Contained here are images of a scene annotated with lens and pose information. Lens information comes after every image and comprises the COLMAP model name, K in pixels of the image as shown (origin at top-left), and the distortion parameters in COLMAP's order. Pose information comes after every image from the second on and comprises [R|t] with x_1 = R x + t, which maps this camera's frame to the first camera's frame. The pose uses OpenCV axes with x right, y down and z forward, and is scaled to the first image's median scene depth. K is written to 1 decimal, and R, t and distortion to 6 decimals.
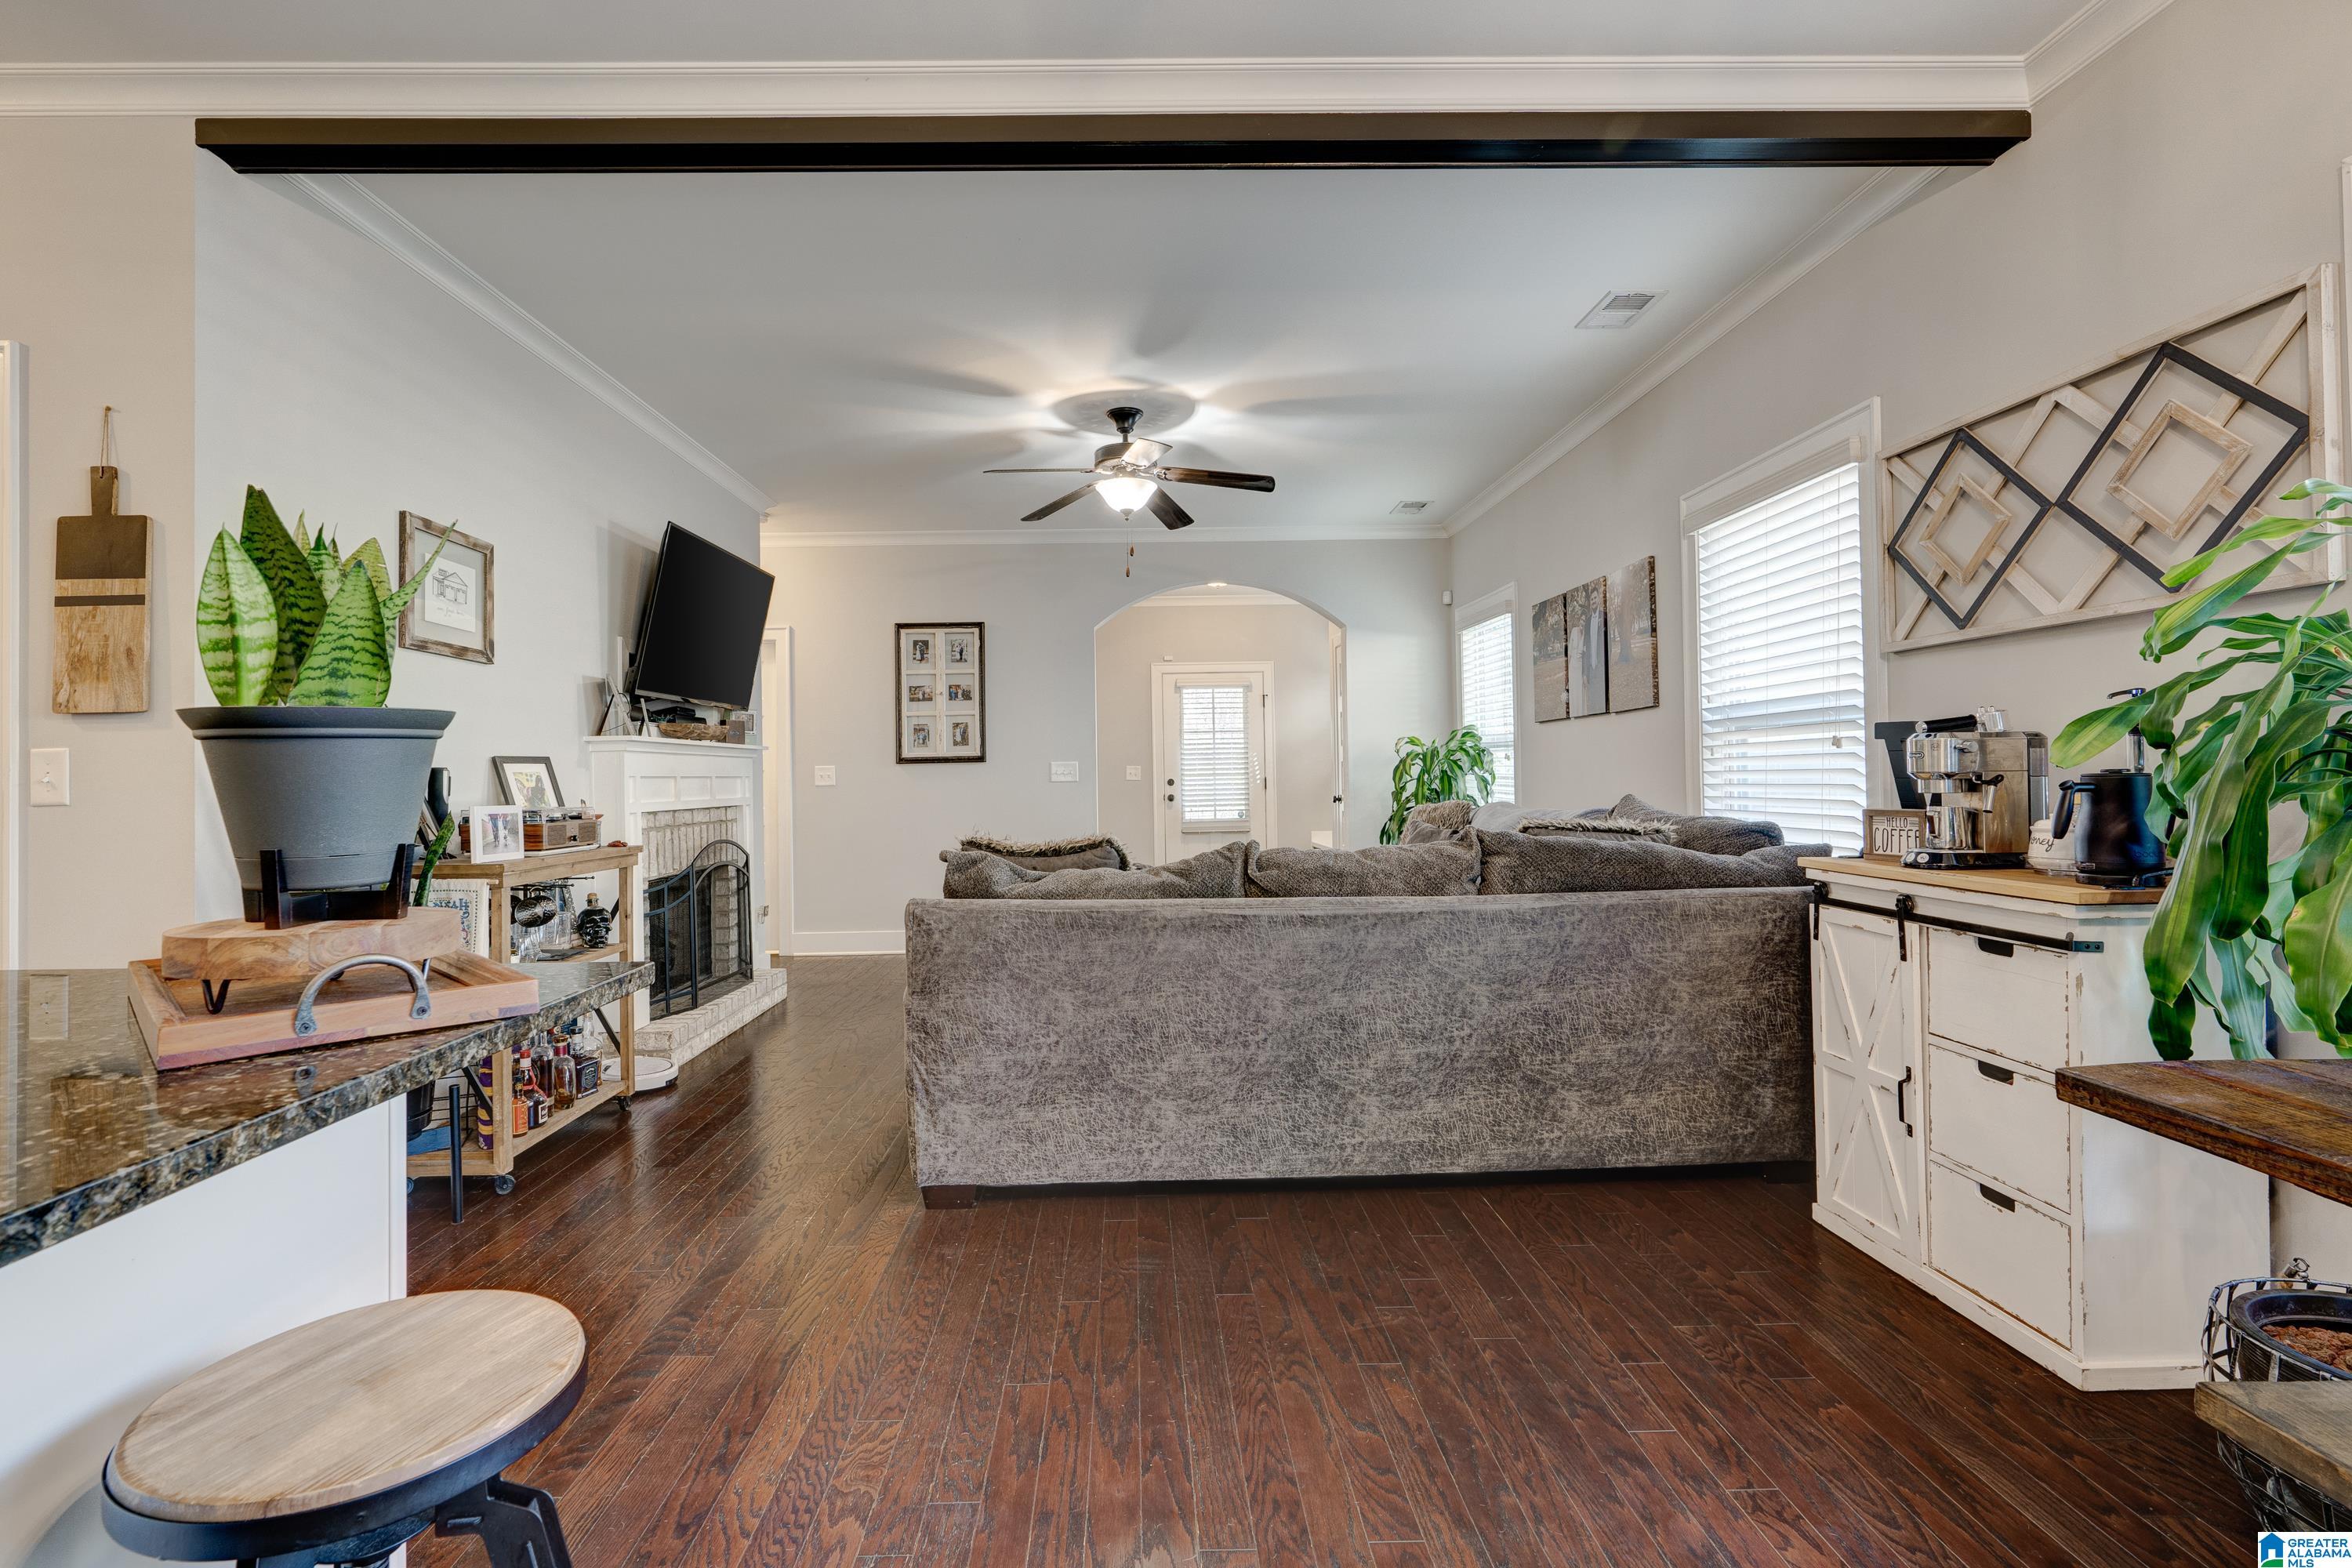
lens RADIAL K [[1097.2, 0, 1162.8], [0, 1097.2, 751.1], [0, 0, 1]] dist [-0.001198, 0.000768]
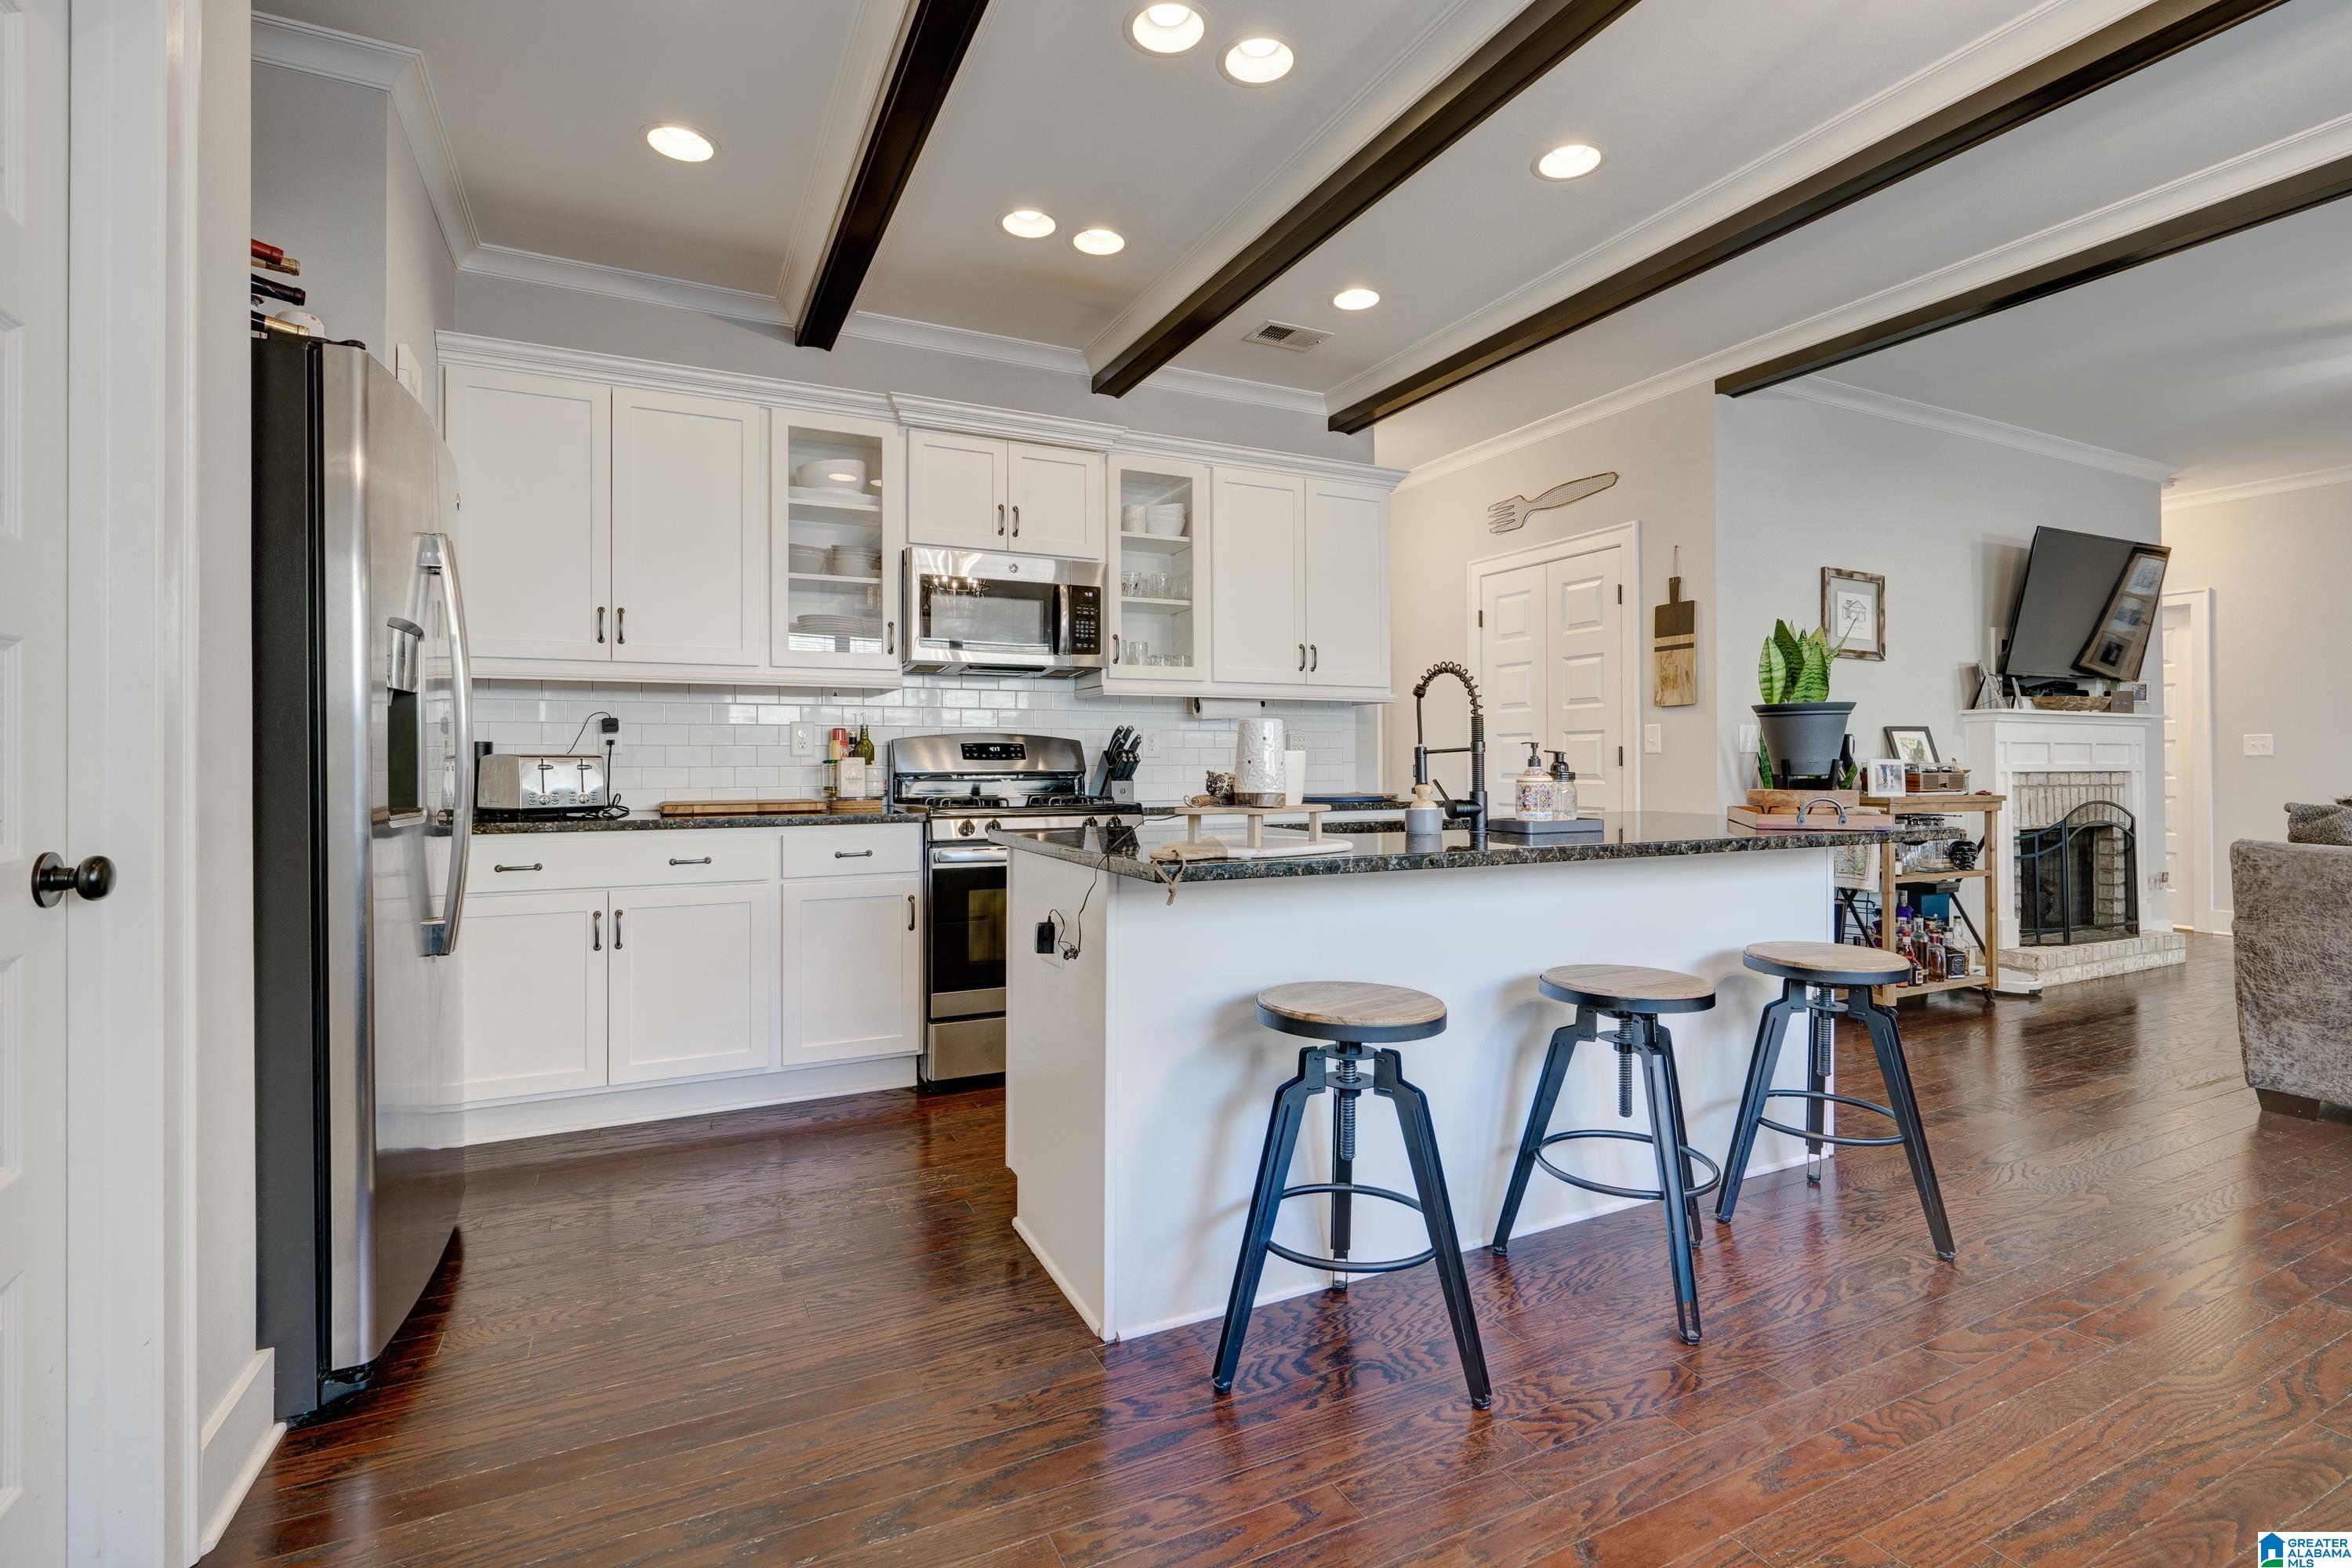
lens RADIAL K [[1065.9, 0, 1174.1], [0, 1065.9, 760.2], [0, 0, 1]] dist [-0.000786, 0.000332]
pose [[0.413590, 0.013966, -0.910356, 0.263041], [0.014335, 0.999659, 0.021849, 0.005285], [0.910350, -0.022086, 0.413249, -0.404299]]
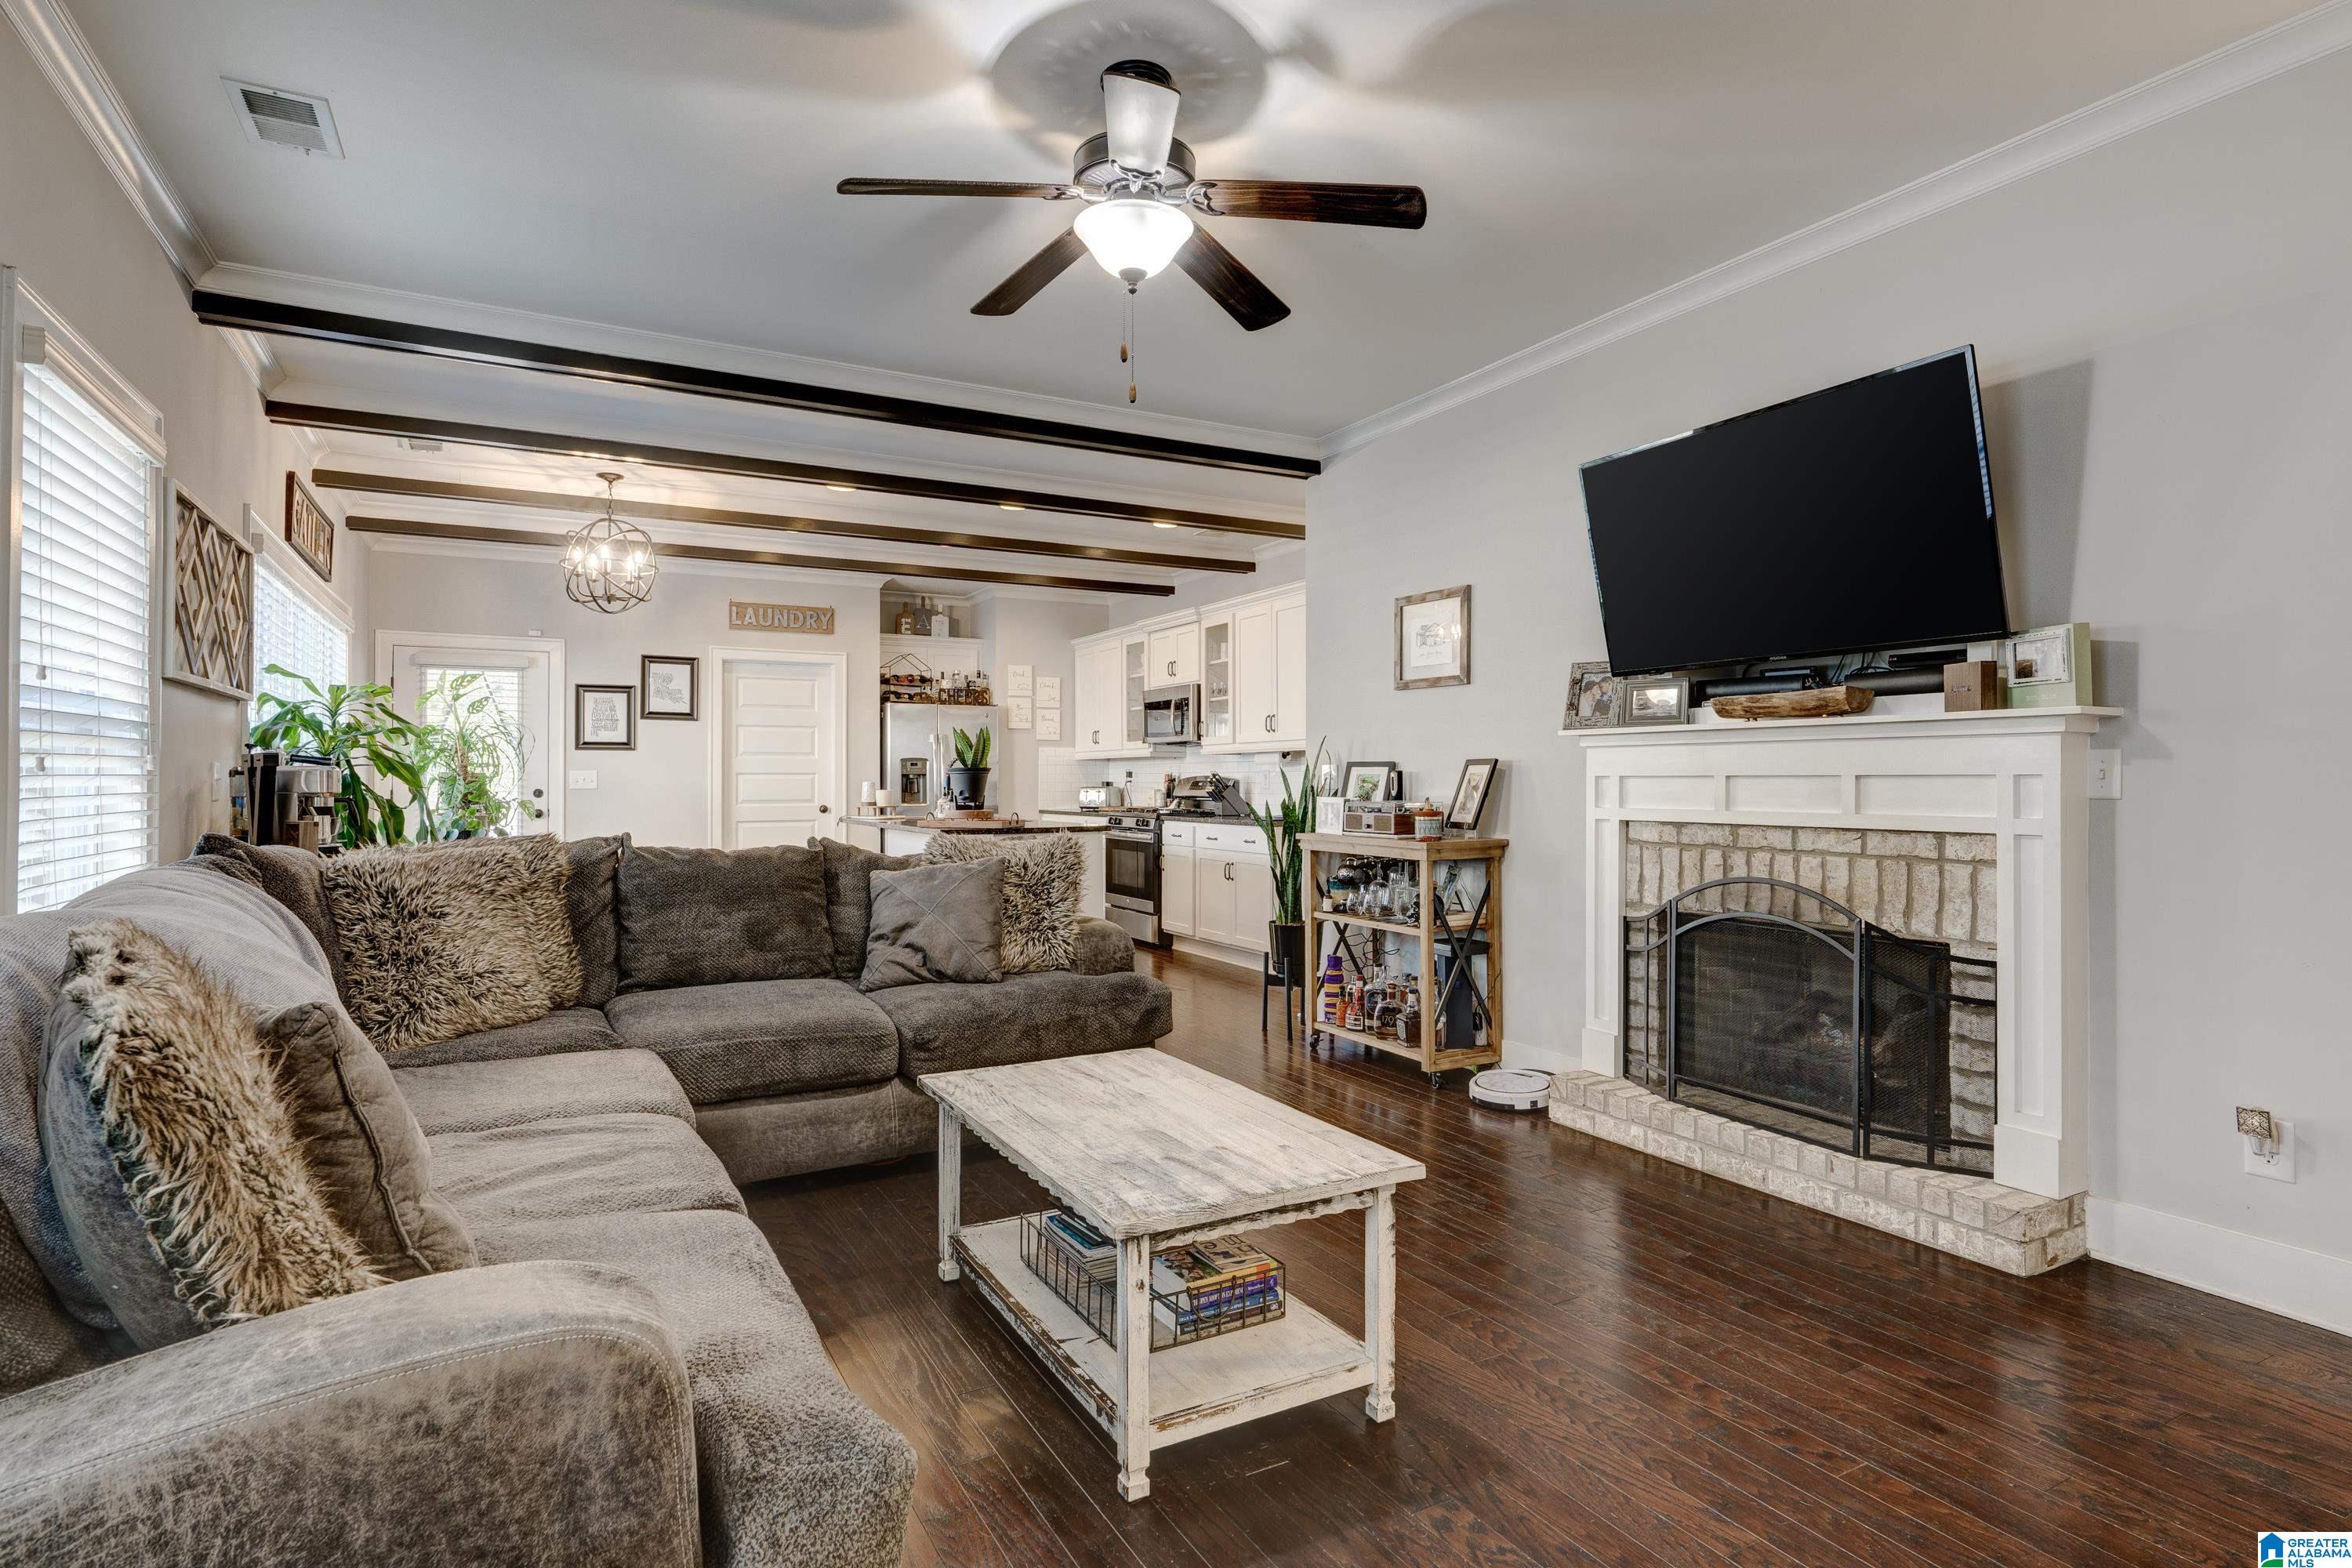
lens RADIAL K [[1182.8, 0, 1168.8], [0, 1182.8, 770.6], [0, 0, 1]] dist [-0.001246, -0.000001]
pose [[-0.893122, 0.013346, -0.449617, 0.276048], [0.025003, 0.999487, -0.019998, 0.034229], [0.449120, -0.029103, -0.892997, 2.006341]]
